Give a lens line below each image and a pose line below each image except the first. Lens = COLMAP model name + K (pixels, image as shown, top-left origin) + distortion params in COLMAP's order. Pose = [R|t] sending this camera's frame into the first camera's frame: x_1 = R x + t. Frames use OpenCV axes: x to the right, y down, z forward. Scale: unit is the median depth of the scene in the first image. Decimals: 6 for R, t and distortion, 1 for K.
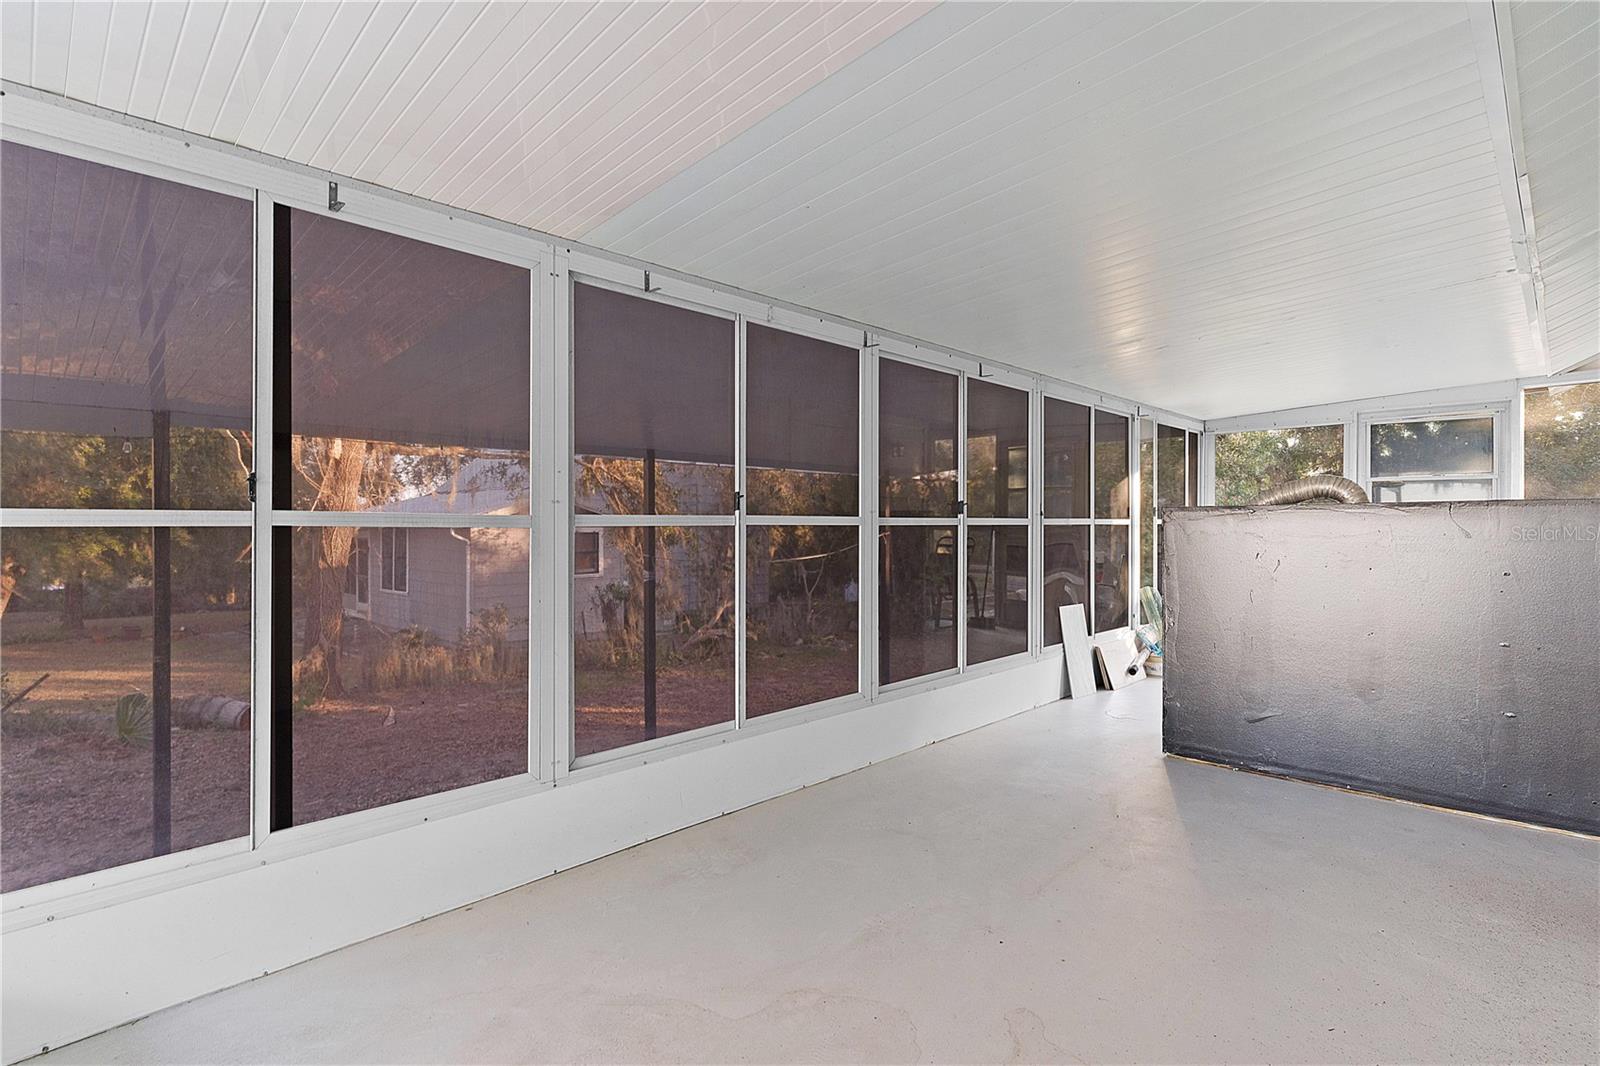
lens RADIAL K [[769.0, 0, 803.9], [0, 769.0, 518.1], [0, 0, 1]] dist [0.000649, 0.000242]
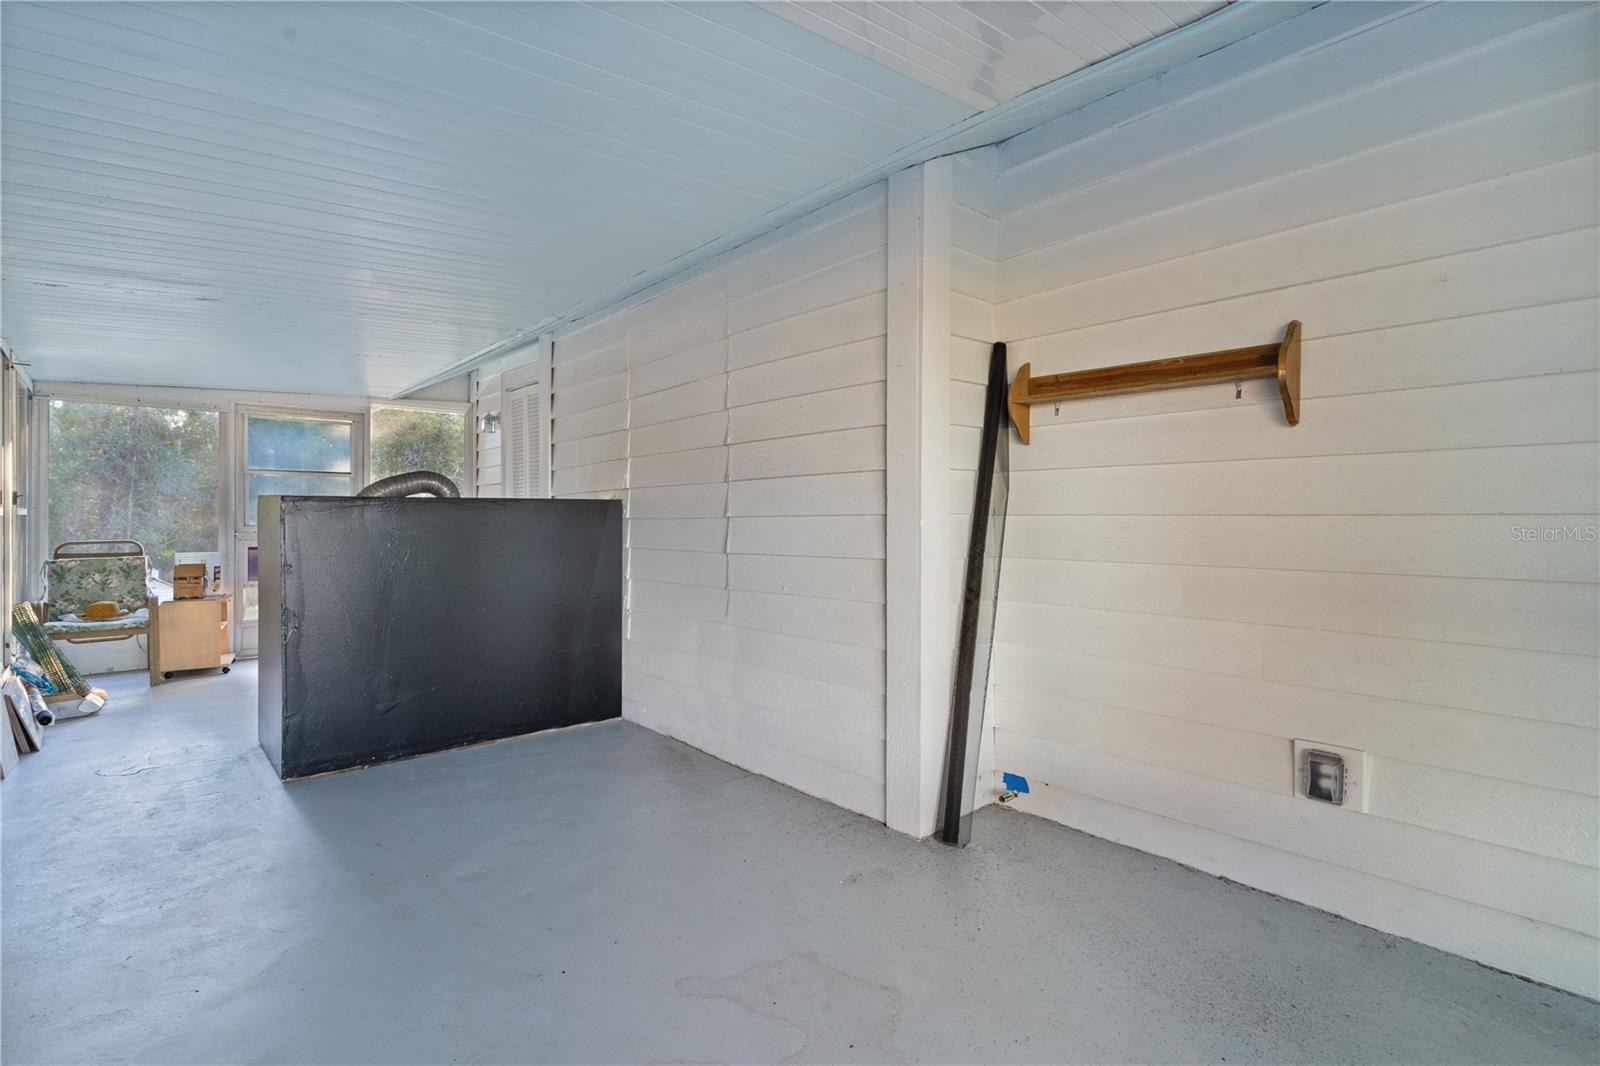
lens RADIAL K [[769.0, 0, 803.9], [0, 769.0, 518.1], [0, 0, 1]] dist [0.000649, 0.000242]
pose [[0.078591, -0.001268, 0.996906, -0.367958], [-0.007318, 0.999972, 0.001849, 0.004363], [-0.996880, -0.007440, 0.078580, 0.368469]]
